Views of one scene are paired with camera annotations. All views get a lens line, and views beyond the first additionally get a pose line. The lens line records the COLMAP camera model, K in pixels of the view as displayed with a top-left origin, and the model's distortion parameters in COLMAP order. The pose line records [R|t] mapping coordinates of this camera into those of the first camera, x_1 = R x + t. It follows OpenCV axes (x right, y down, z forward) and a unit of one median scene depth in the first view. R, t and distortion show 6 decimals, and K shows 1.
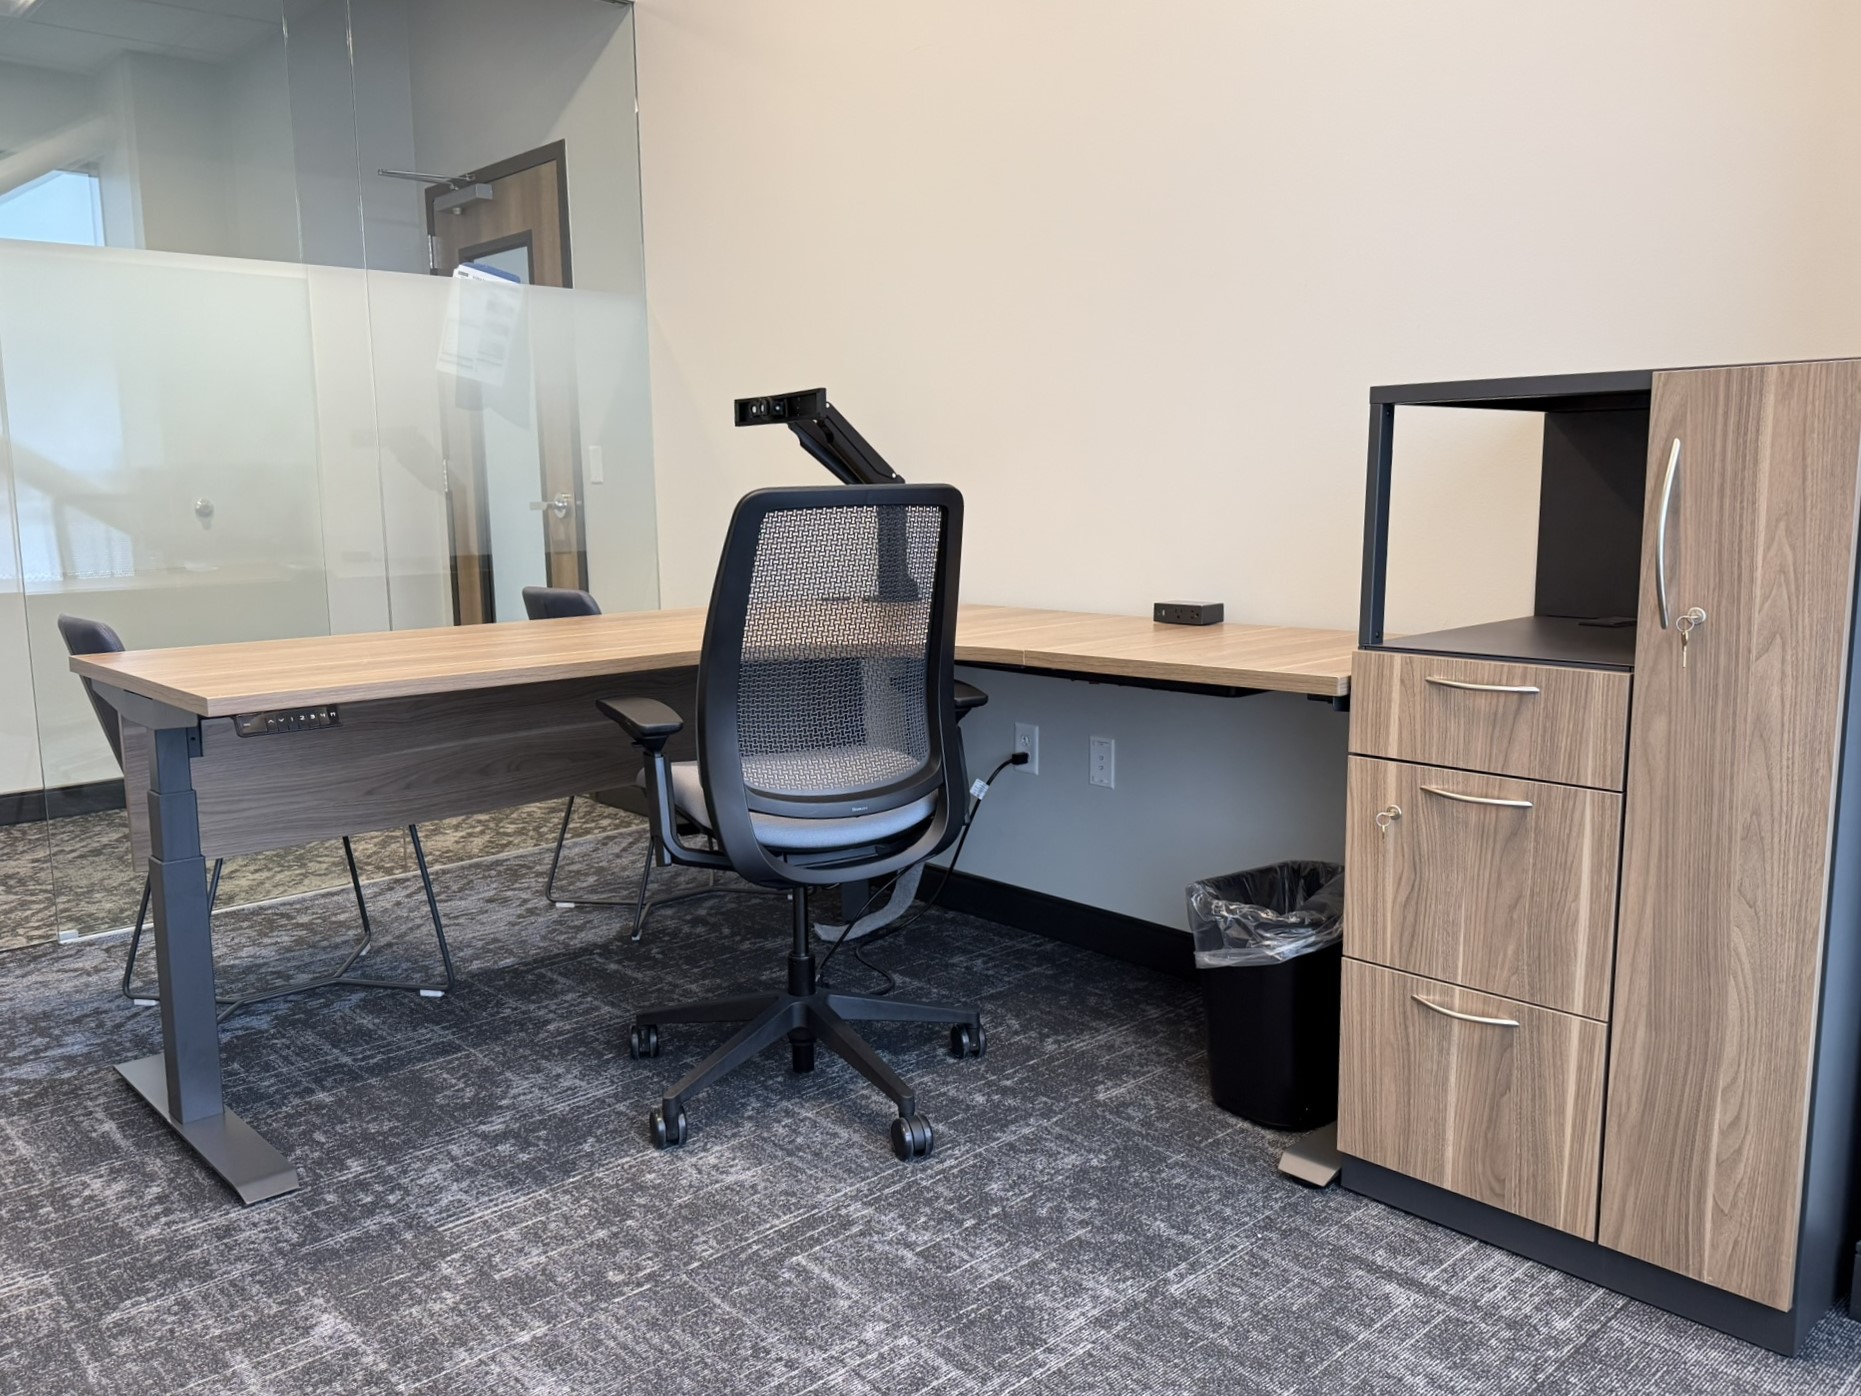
lens RADIAL K [[1486.7, 0, 930.5], [0, 1486.7, 698.0], [0, 0, 1]] dist [-0.008255, -0.007259]
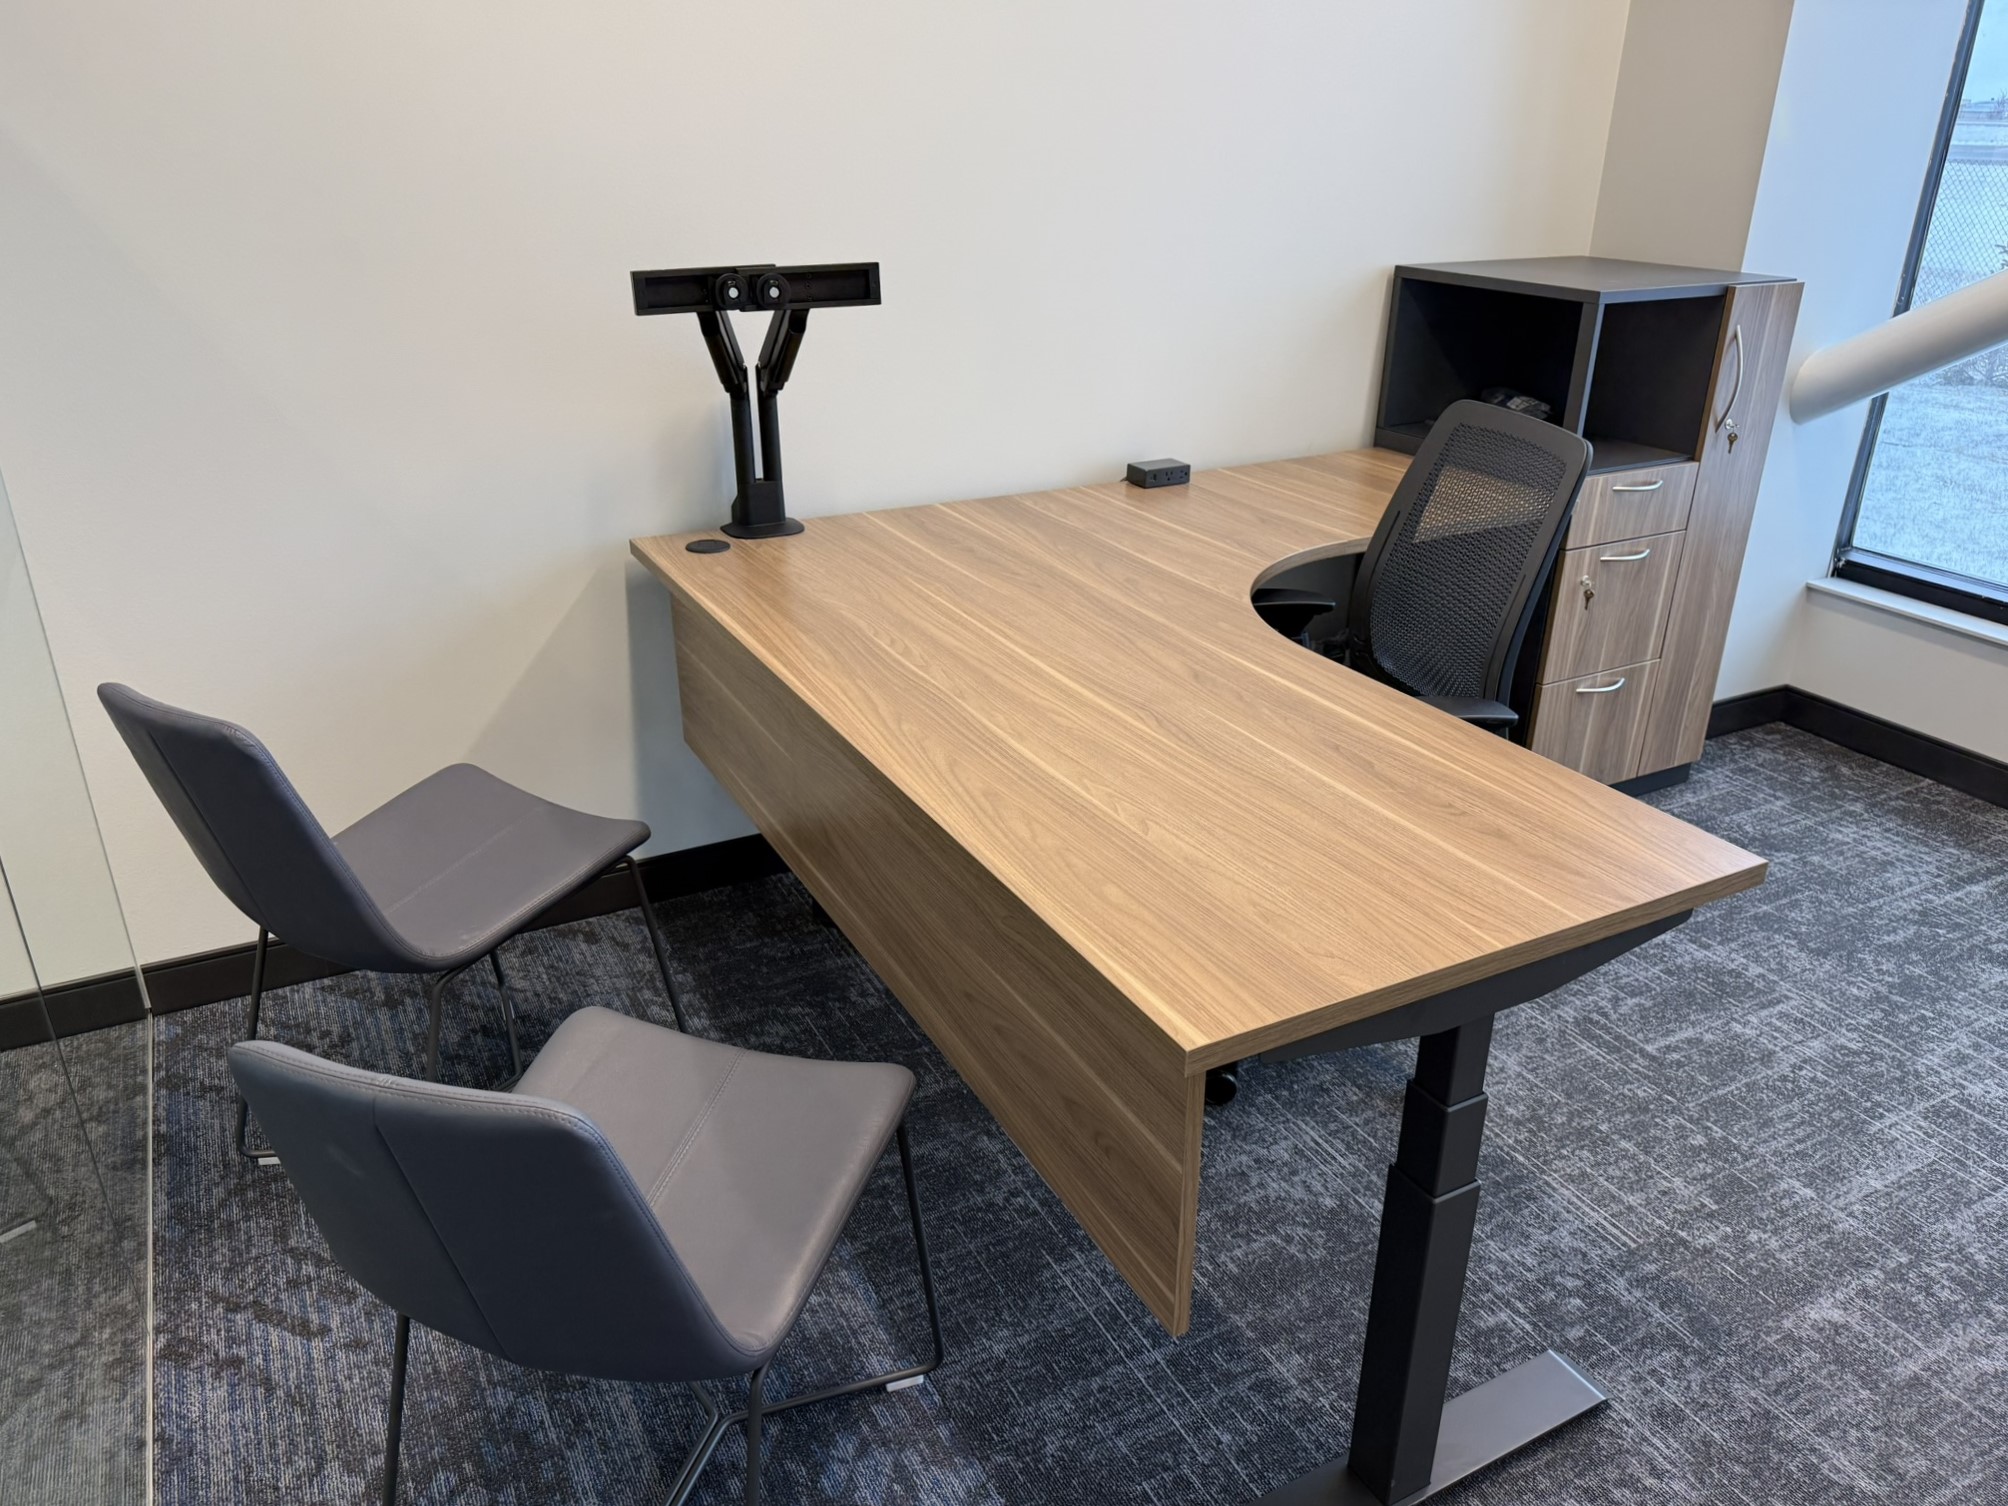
lens RADIAL K [[1436.3, 0, 1004.0], [0, 1436.3, 753.0], [0, 0, 1]] dist [-0.022499, -0.007299]
pose [[0.257596, -0.378009, 0.889243, -1.187165], [0.126658, 0.925570, 0.356760, -0.350607], [-0.957915, 0.020730, 0.286301, 1.143165]]
